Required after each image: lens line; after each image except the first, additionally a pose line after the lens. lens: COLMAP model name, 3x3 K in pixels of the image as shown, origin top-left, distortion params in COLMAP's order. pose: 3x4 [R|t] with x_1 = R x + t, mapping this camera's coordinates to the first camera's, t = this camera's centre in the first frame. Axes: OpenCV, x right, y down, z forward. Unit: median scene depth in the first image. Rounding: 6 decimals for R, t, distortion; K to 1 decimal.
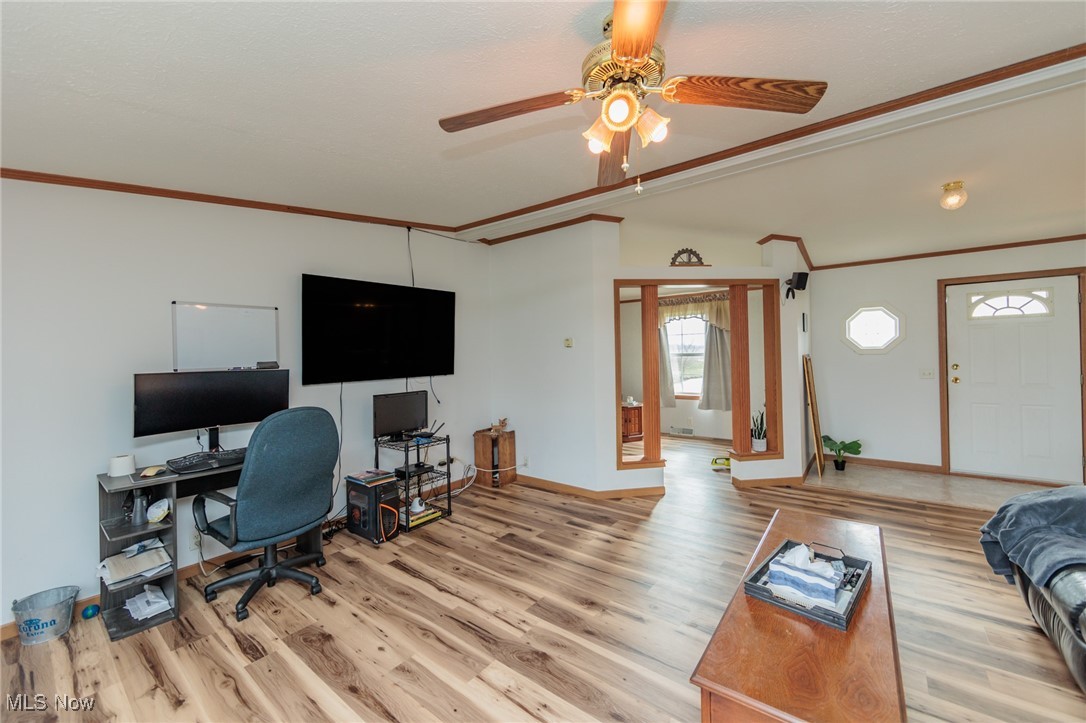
lens RADIAL K [[427.8, 0, 545.2], [0, 427.8, 356.8], [0, 0, 1]] dist [-0.003122, 0.000117]
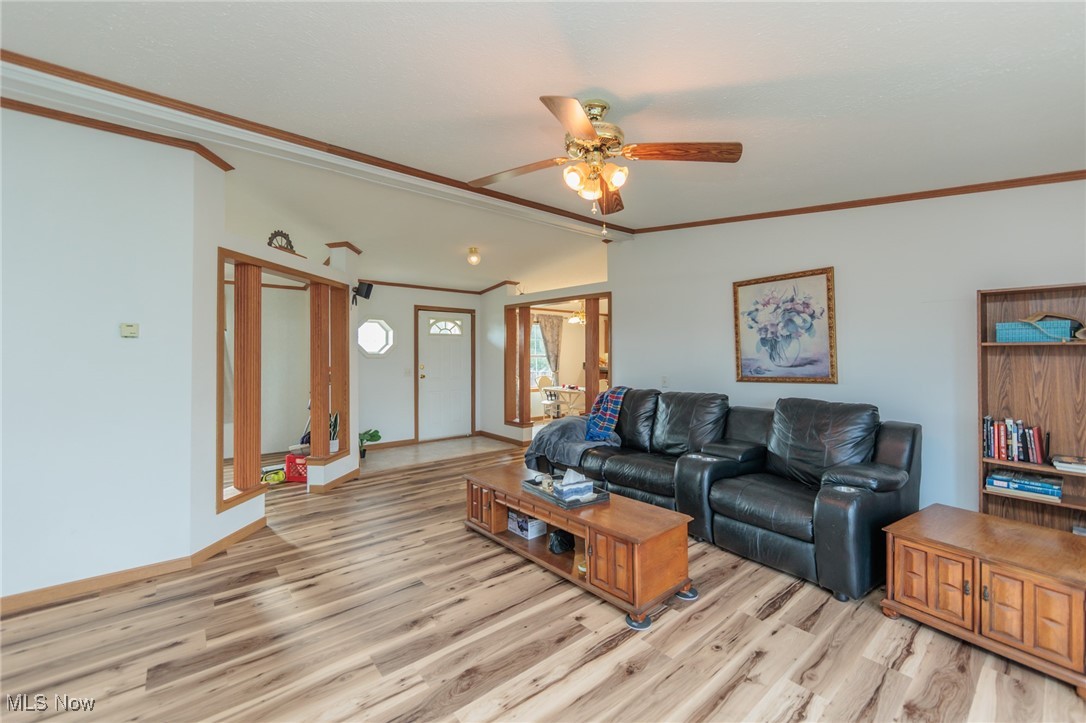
lens RADIAL K [[427.8, 0, 555.9], [0, 427.8, 365.4], [0, 0, 1]] dist [-0.003122, 0.000117]
pose [[0.198676, -0.005235, 0.980051, -0.395982], [0.003962, 0.999982, 0.004539, 0.014238], [-0.980057, 0.002981, 0.198693, 0.286427]]
